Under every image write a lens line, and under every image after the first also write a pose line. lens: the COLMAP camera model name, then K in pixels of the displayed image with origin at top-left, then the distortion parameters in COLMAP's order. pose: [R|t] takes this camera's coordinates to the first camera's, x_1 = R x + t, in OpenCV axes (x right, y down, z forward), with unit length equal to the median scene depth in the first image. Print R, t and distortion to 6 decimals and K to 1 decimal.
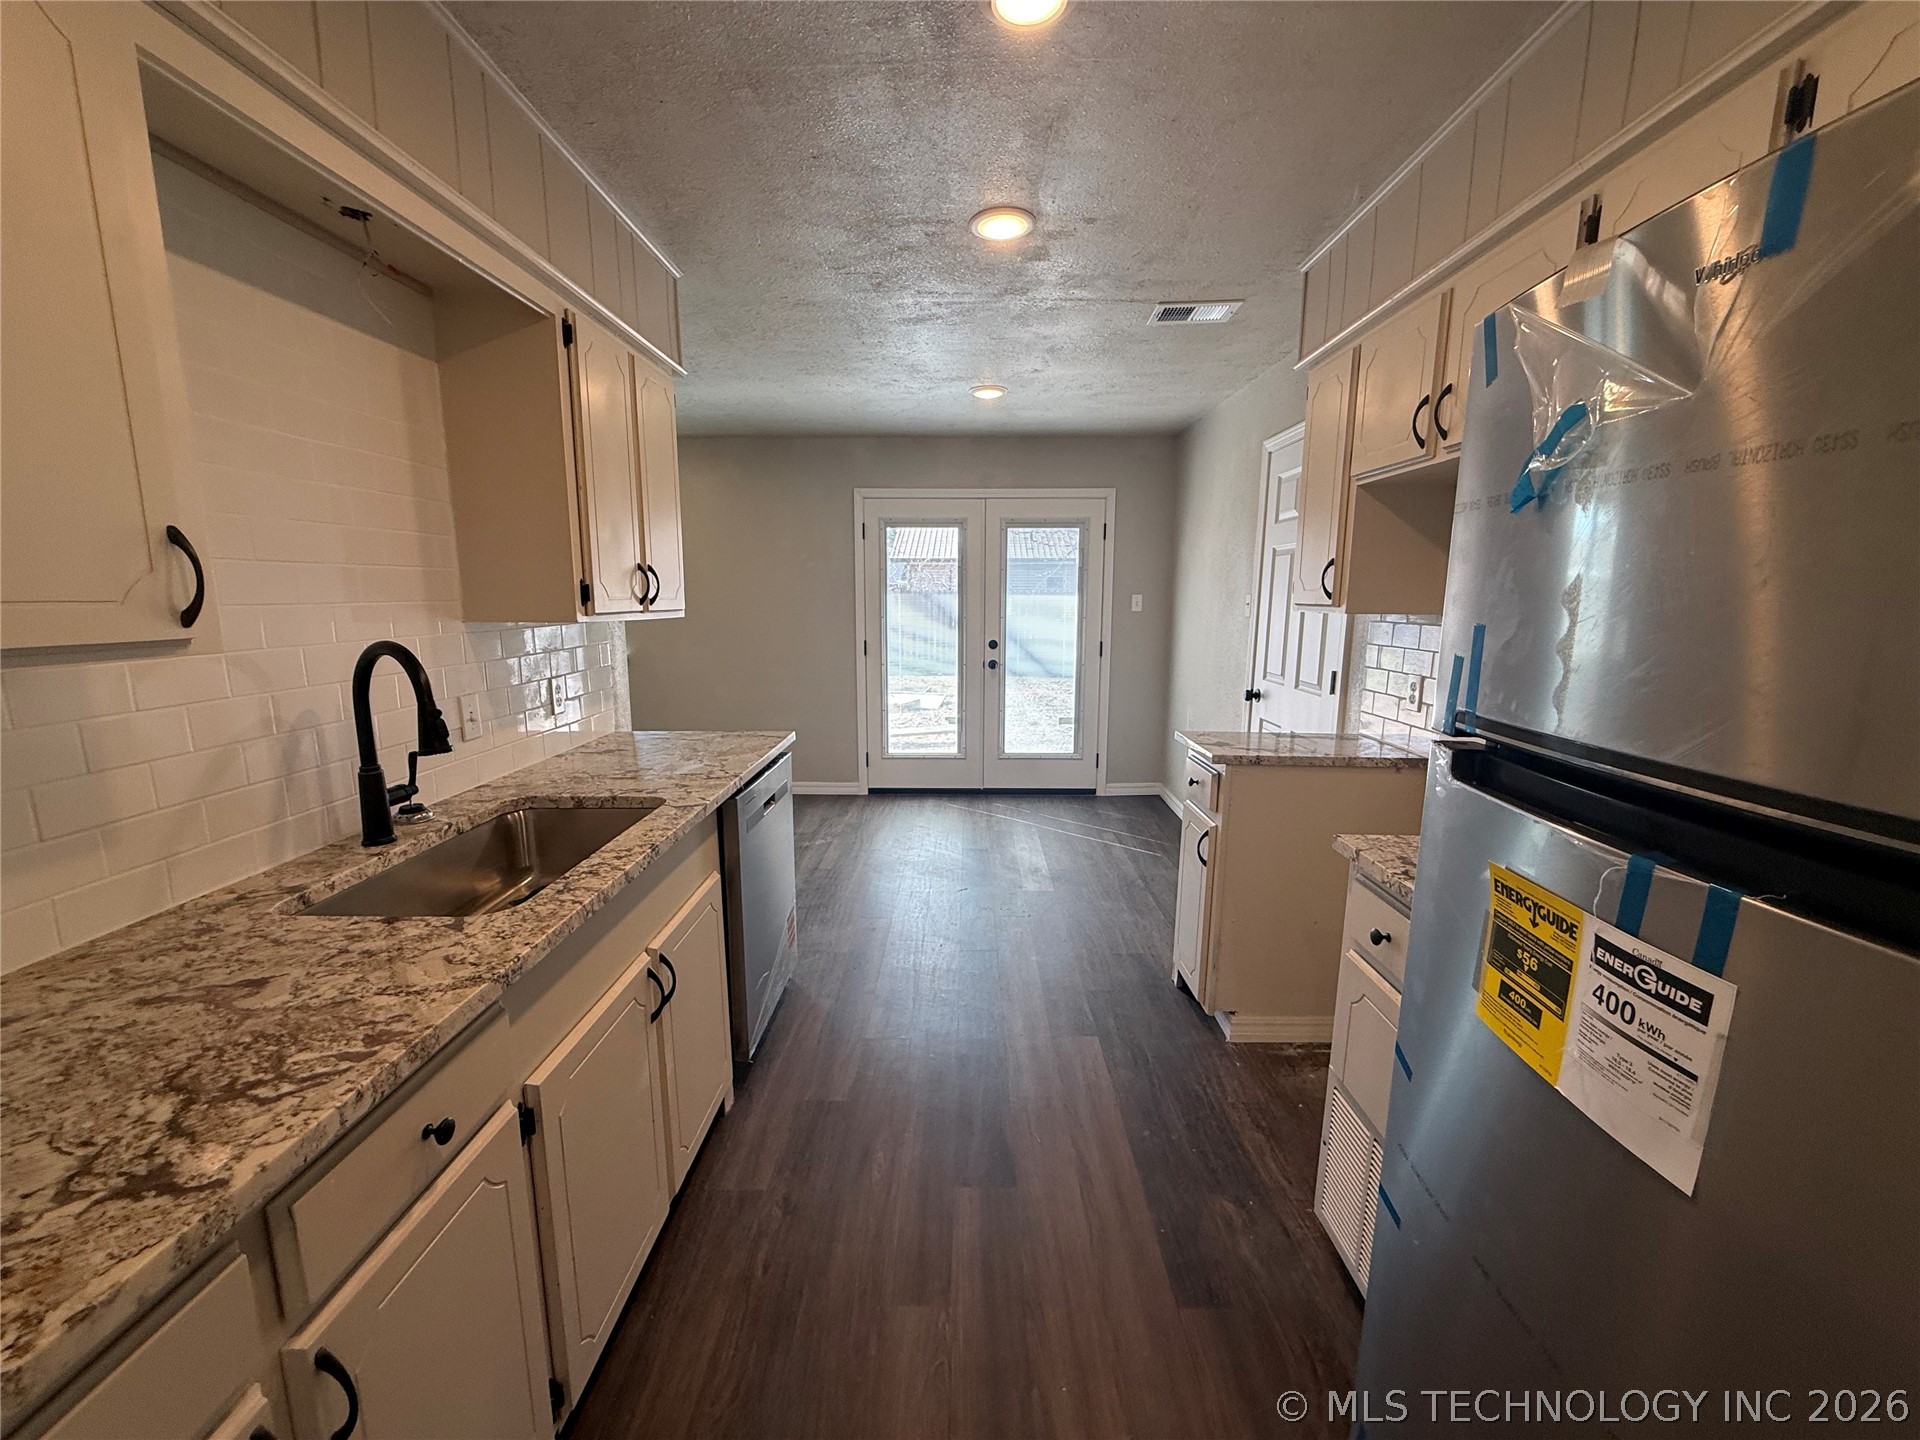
lens RADIAL K [[764.6, 0, 957.2], [0, 764.6, 716.1], [0, 0, 1]] dist [-0.000369, -0.000036]
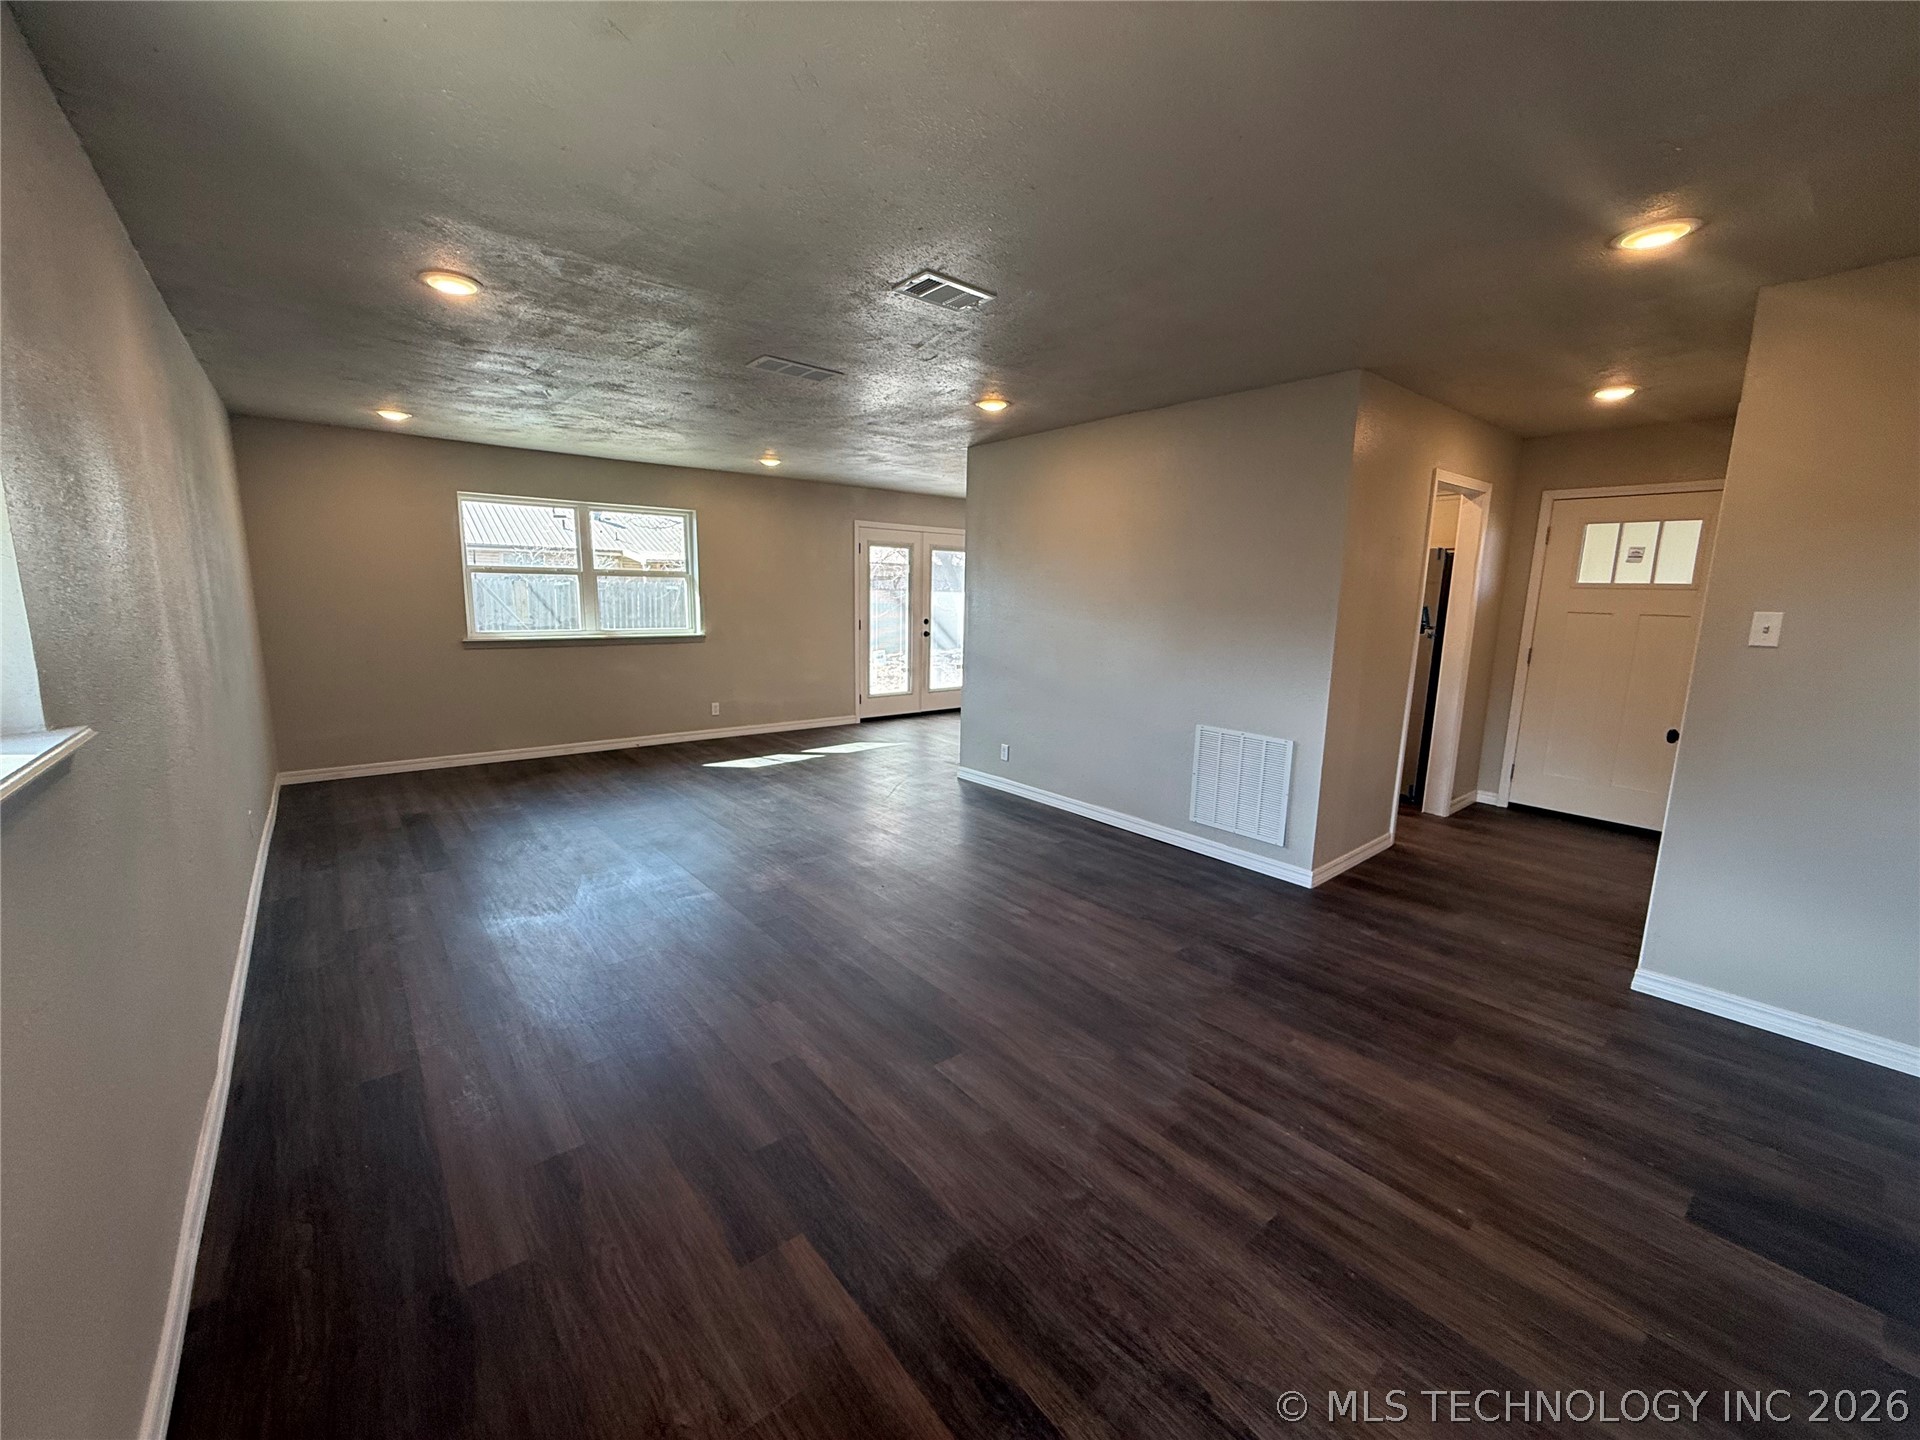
lens RADIAL K [[764.6, 0, 959.1], [0, 764.6, 716.1], [0, 0, 1]] dist [-0.000369, -0.000036]
pose [[0.760181, -0.089702, 0.643489, -1.405827], [0.084053, 0.995678, 0.039501, 0.070644], [-0.644251, 0.024060, 0.764435, -0.414344]]
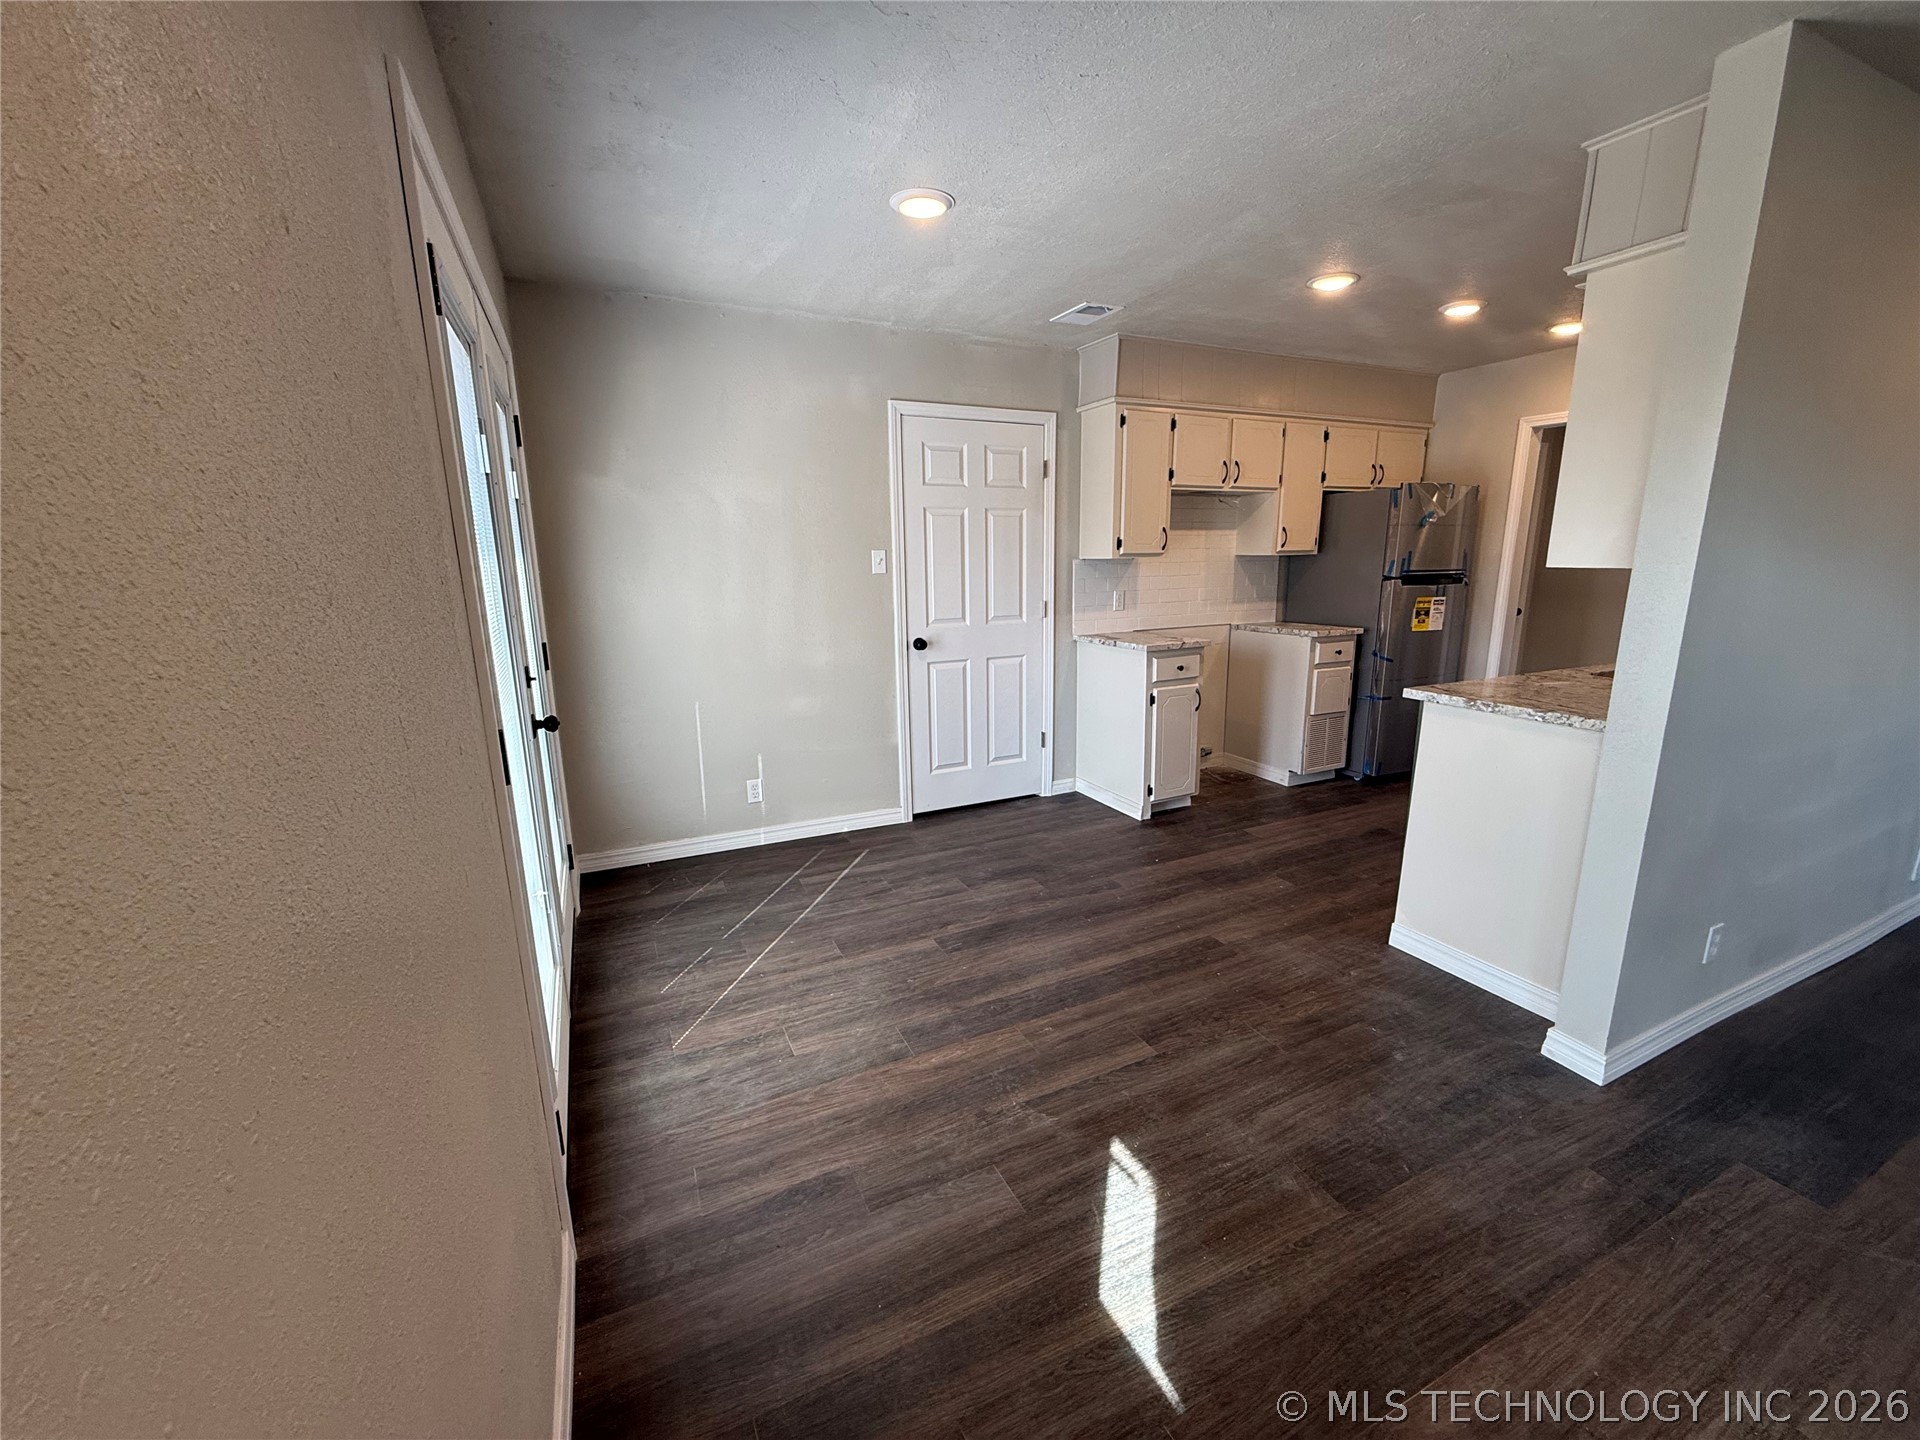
lens RADIAL K [[764.6, 0, 957.8], [0, 764.6, 716.2], [0, 0, 1]] dist [-0.000369, -0.000036]
pose [[-0.442001, -0.180998, 0.878564, -0.605986], [0.153917, 0.949602, 0.273068, -0.218059], [-0.883710, 0.255922, -0.391867, 1.403304]]
